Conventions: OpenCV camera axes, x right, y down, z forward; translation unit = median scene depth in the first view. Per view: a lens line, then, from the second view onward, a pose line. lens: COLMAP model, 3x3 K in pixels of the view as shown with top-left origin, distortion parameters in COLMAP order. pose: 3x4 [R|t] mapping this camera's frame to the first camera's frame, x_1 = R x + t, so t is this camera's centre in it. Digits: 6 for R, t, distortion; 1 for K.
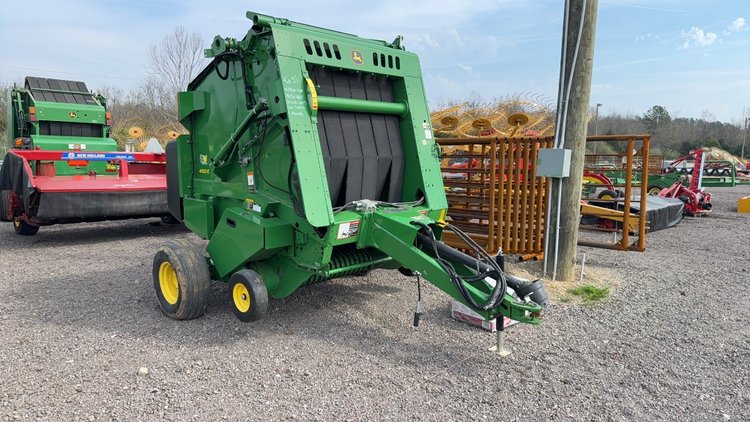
lens RADIAL K [[529.2, 0, 373.3], [0, 529.2, 224.4], [0, 0, 1]] dist [-0.000129, -0.002202]
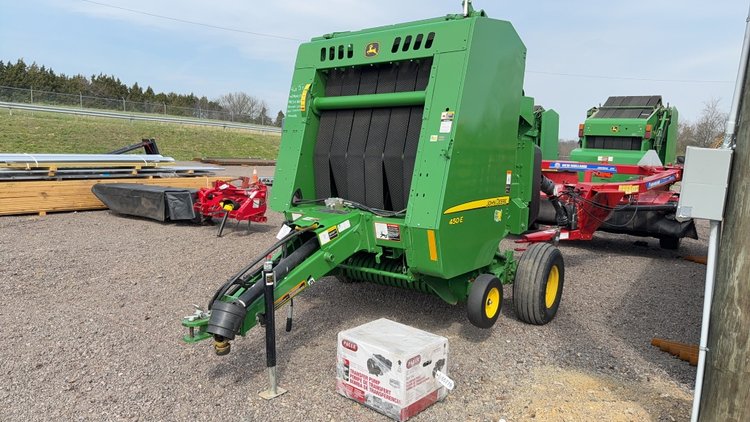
lens RADIAL K [[522.3, 0, 375.0], [0, 522.3, 211.0], [0, 0, 1]] dist [0.008247, 0.002173]
pose [[0.097843, 0.101340, -0.990029, 0.848962], [-0.171587, 0.981622, 0.083521, -0.103987], [0.980298, 0.161704, 0.113434, 0.872726]]
